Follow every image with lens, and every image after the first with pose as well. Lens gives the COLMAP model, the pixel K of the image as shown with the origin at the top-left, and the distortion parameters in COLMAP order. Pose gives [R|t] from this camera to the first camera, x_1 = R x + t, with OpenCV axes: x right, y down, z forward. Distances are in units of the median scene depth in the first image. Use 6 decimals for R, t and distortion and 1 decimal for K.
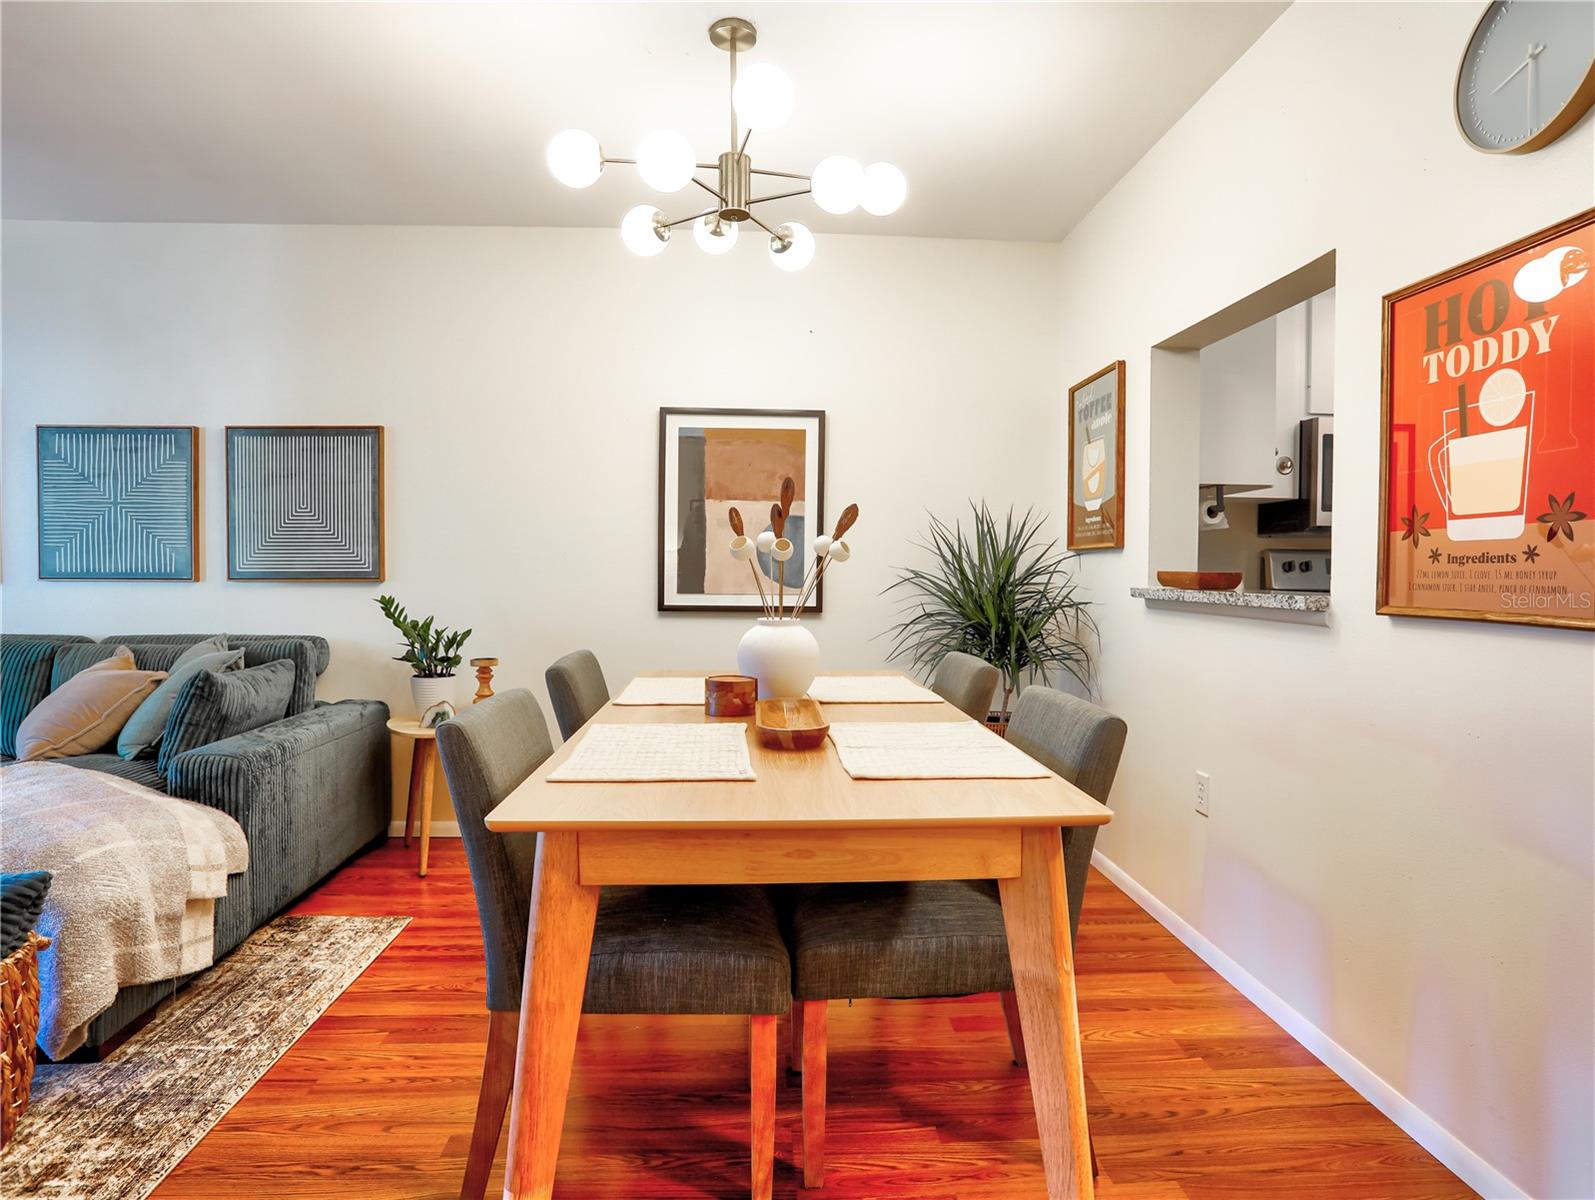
lens RADIAL K [[921.7, 0, 798.8], [0, 921.7, 597.2], [0, 0, 1]] dist [-0.068091, 0.031054]
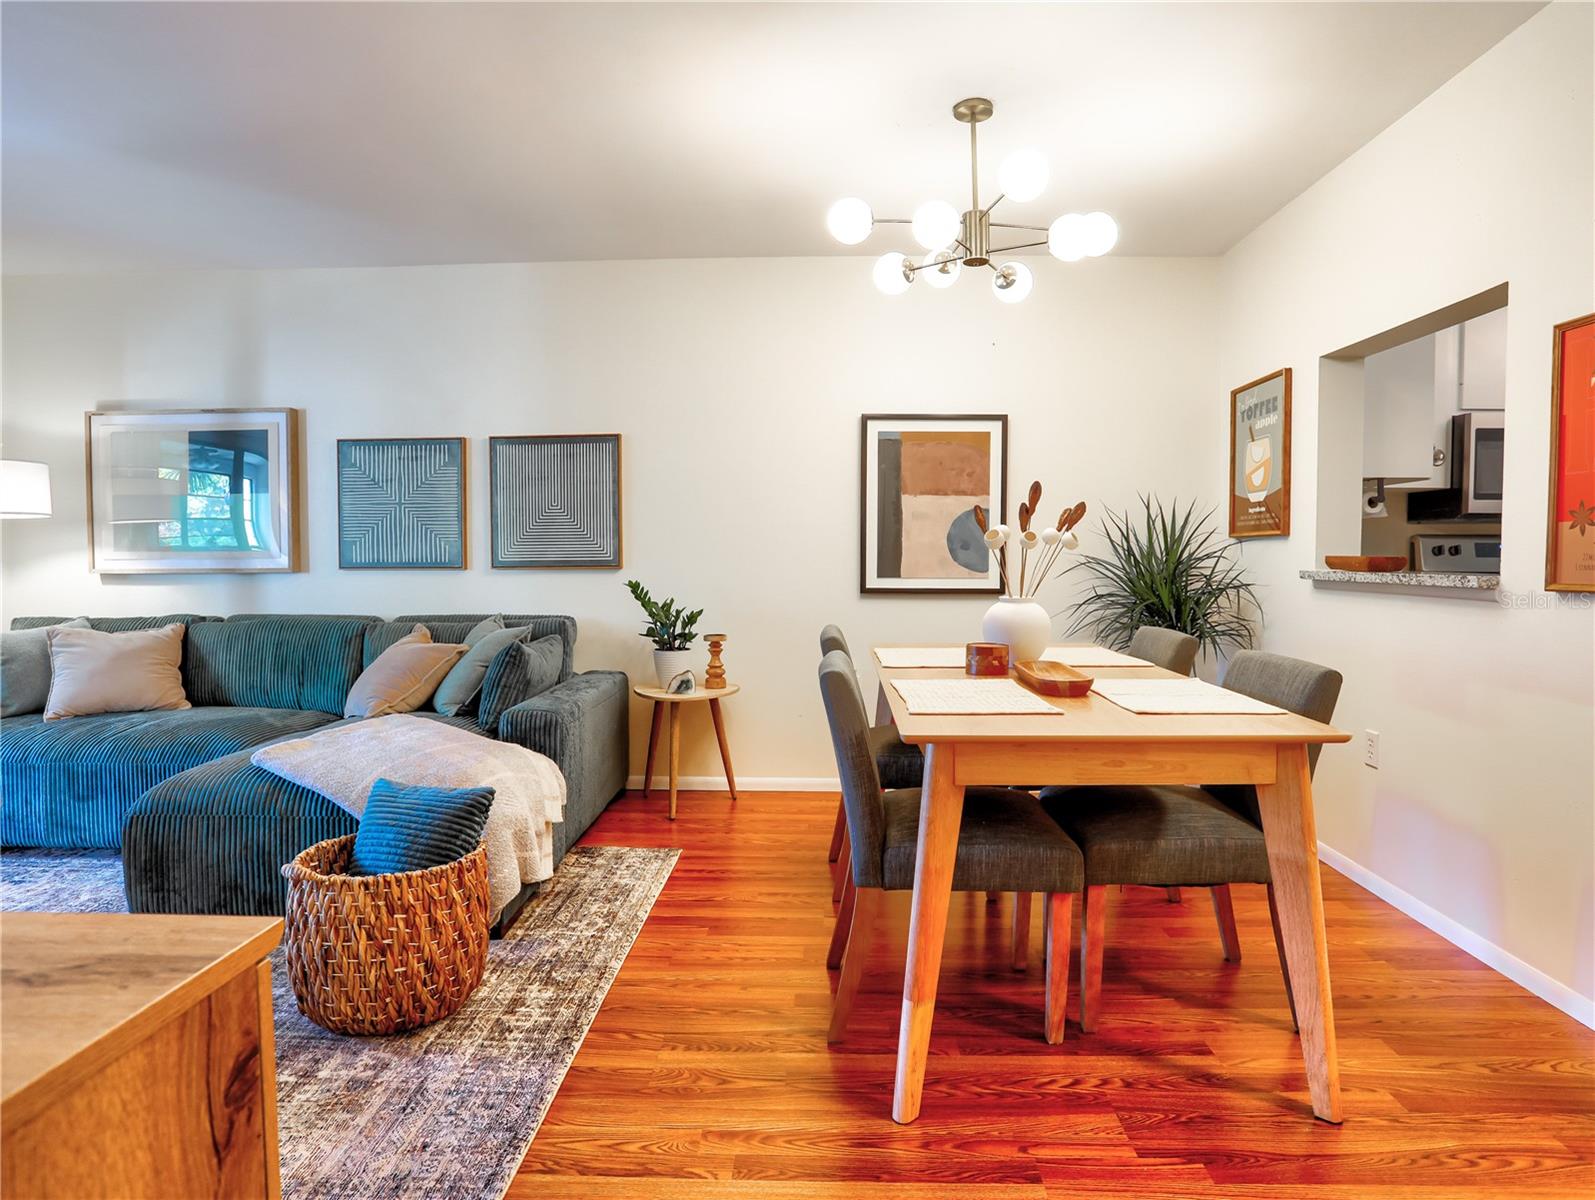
lens RADIAL K [[921.7, 0, 798.3], [0, 921.7, 597.2], [0, 0, 1]] dist [-0.068091, 0.031054]
pose [[0.995439, -0.002629, -0.095362, -0.180413], [0.003953, 0.999898, 0.013704, 0.005728], [0.095317, -0.014018, 0.995348, -0.213737]]
